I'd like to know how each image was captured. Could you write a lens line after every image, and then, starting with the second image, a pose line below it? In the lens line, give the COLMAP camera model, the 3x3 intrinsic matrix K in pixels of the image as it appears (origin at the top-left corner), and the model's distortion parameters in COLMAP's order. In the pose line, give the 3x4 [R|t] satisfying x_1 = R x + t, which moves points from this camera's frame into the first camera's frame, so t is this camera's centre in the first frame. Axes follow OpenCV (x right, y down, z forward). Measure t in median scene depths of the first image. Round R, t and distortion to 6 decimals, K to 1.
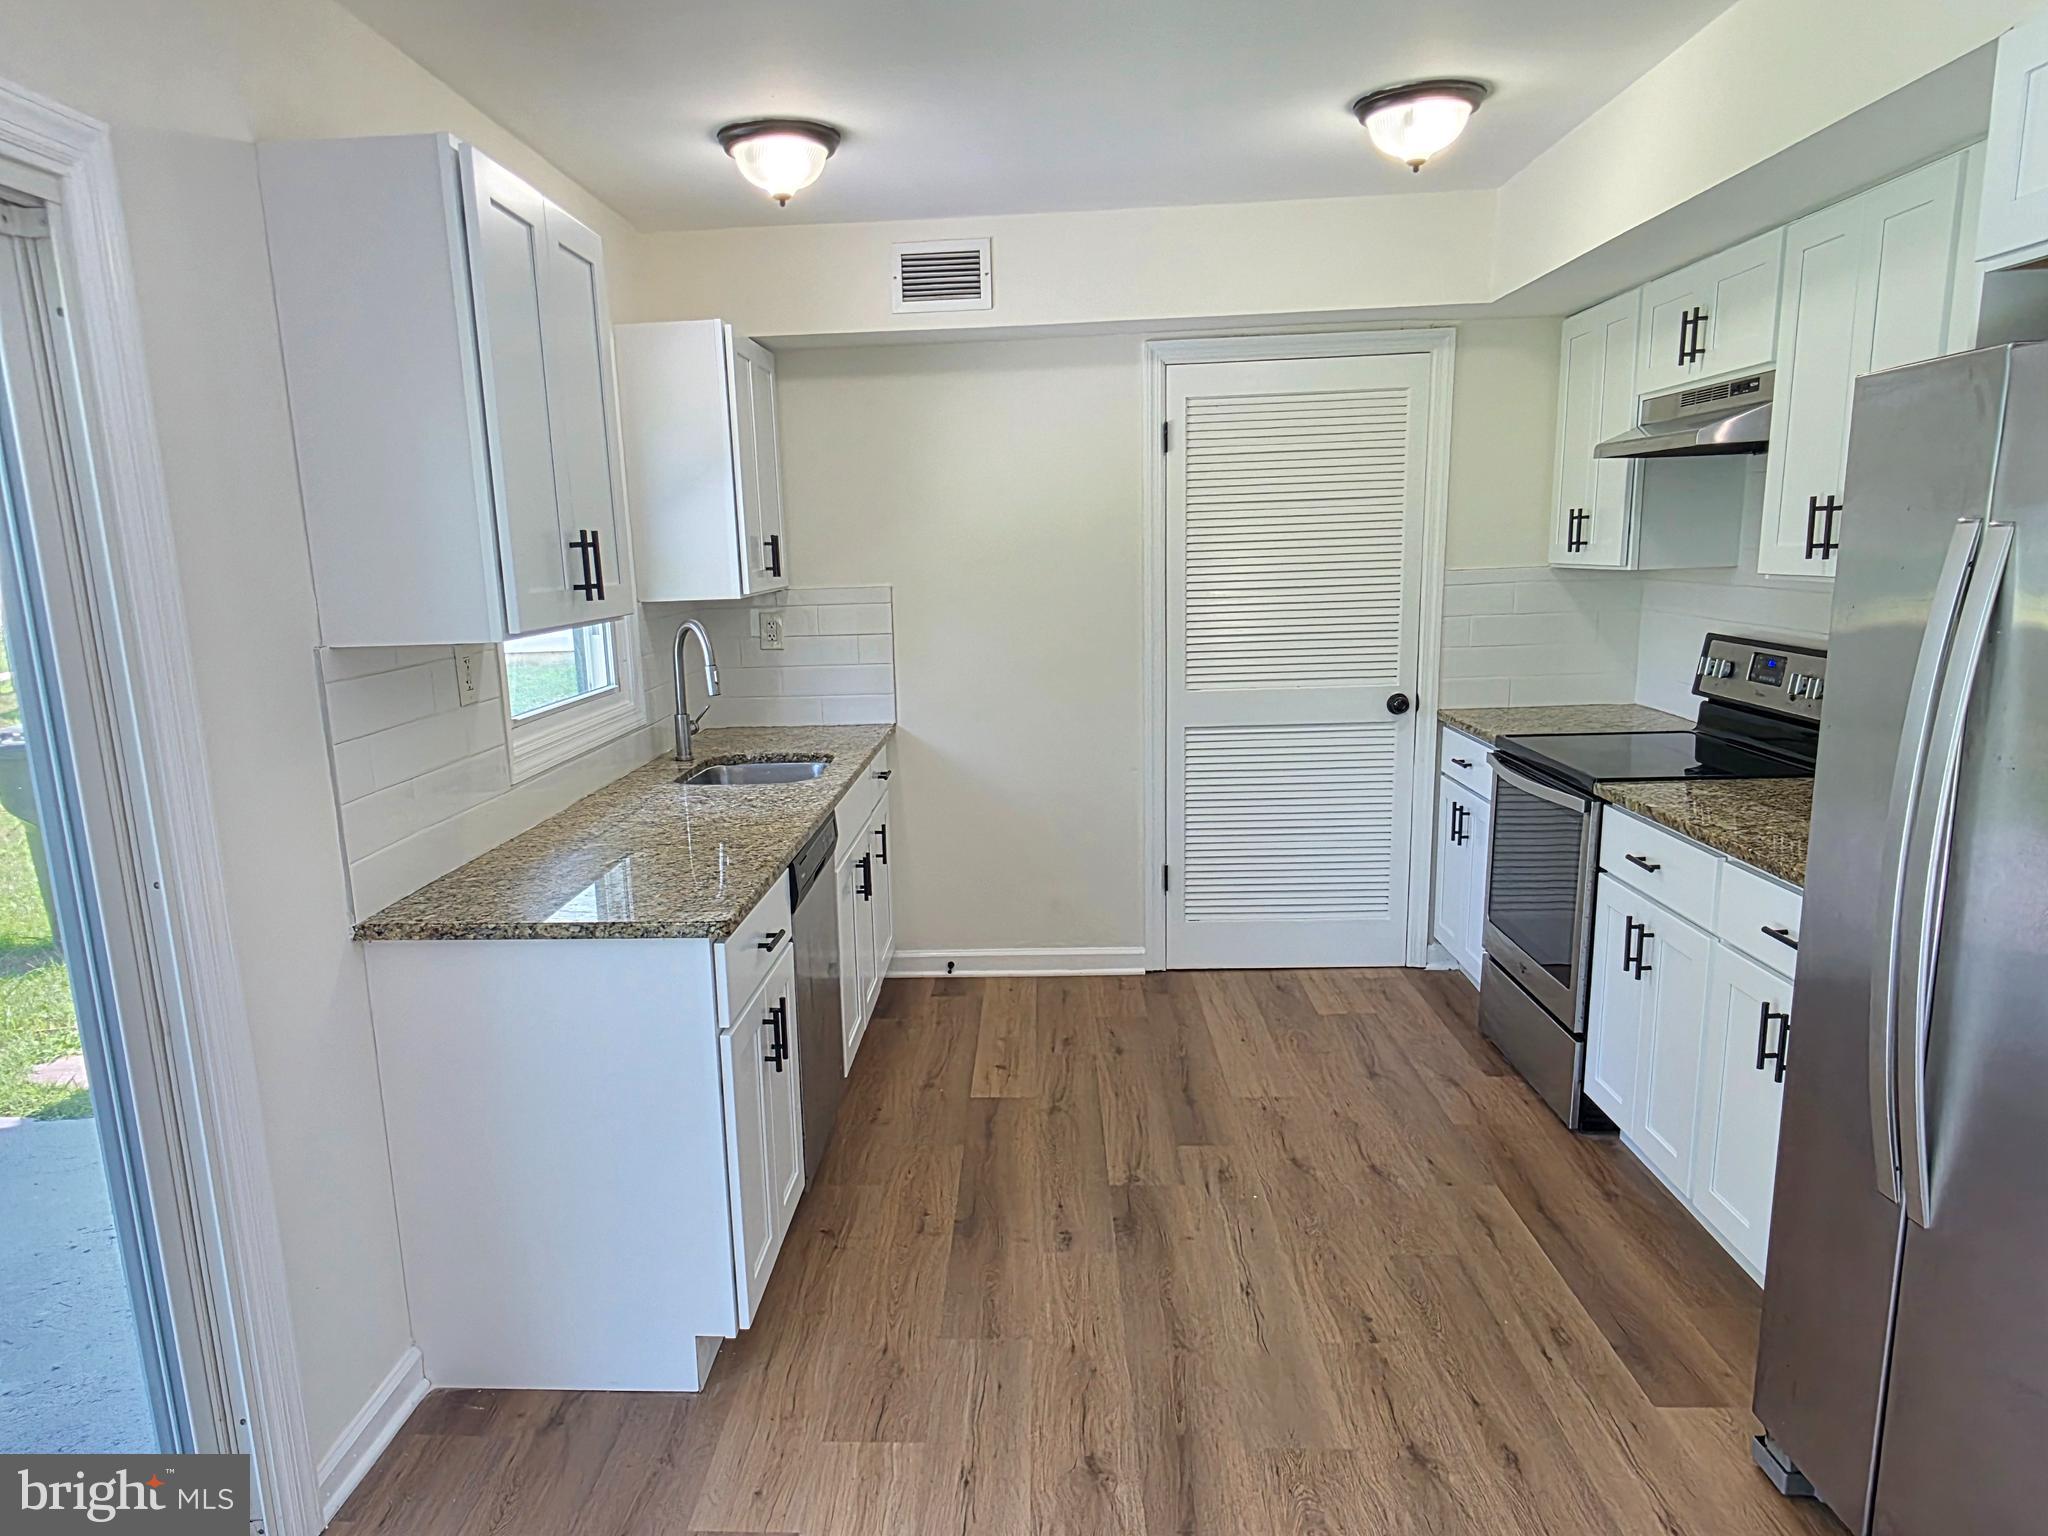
lens RADIAL K [[1381.5, 0, 1021.6], [0, 1381.5, 863.4], [0, 0, 1]] dist [-0.002047, 0.000483]
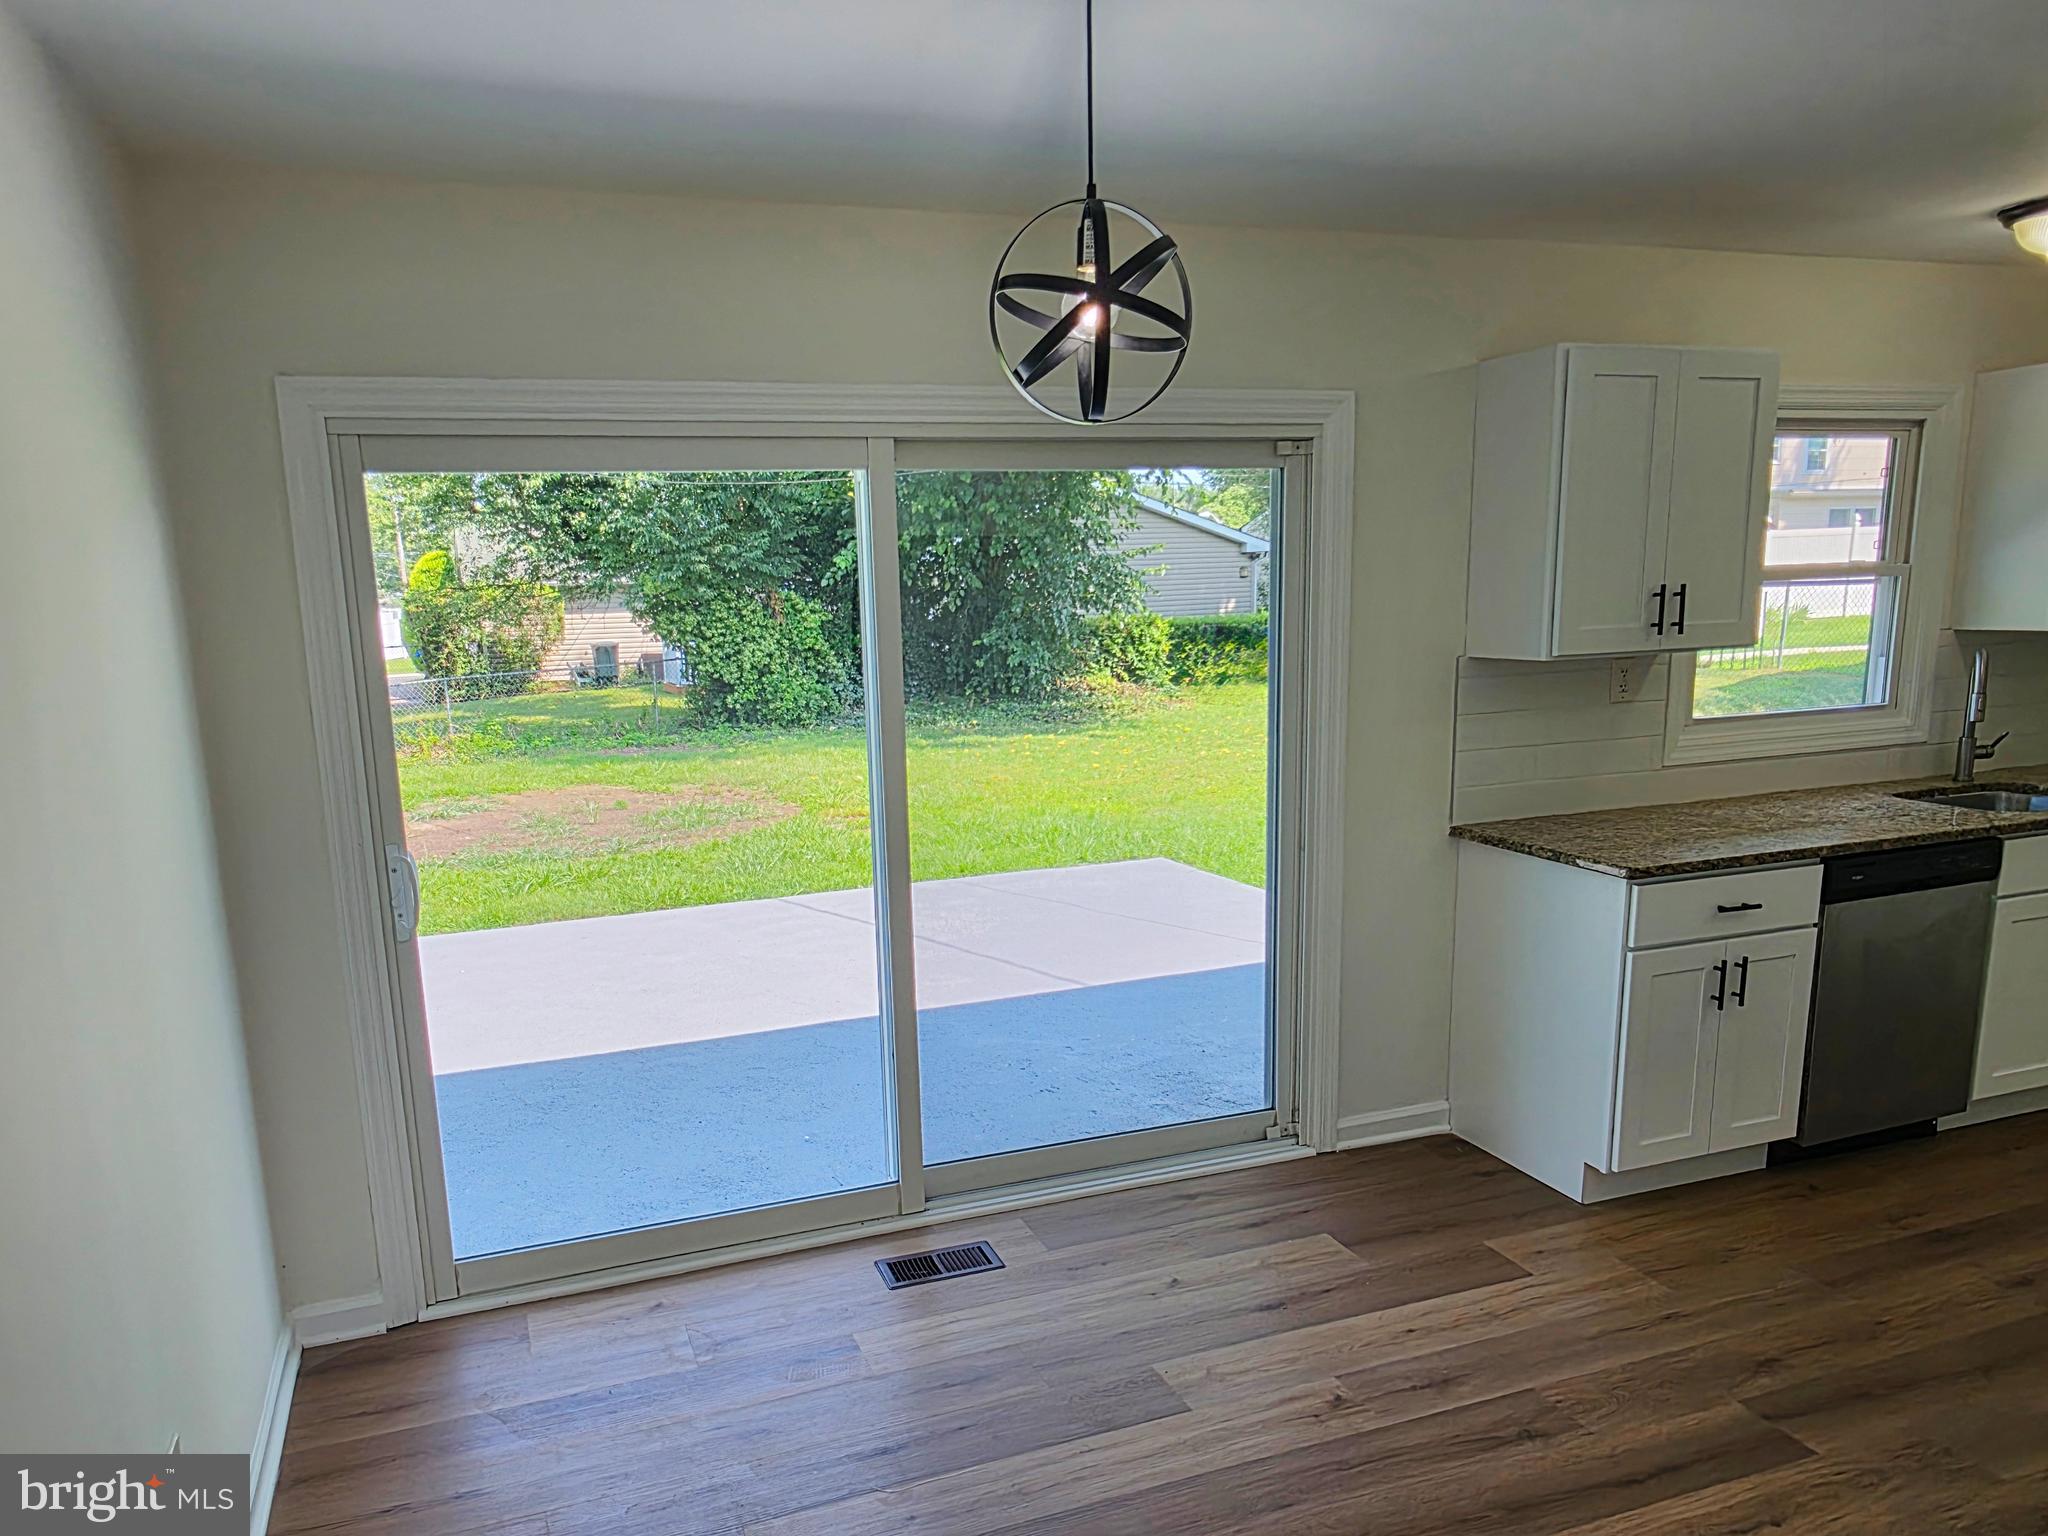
lens RADIAL K [[1381.5, 0, 1021.6], [0, 1381.5, 863.4], [0, 0, 1]] dist [-0.002047, 0.000483]
pose [[0.430164, 0.198840, -0.880580, 0.686557], [-0.188715, 0.973696, 0.127679, -0.023331], [0.882806, 0.111256, 0.456373, -0.174323]]
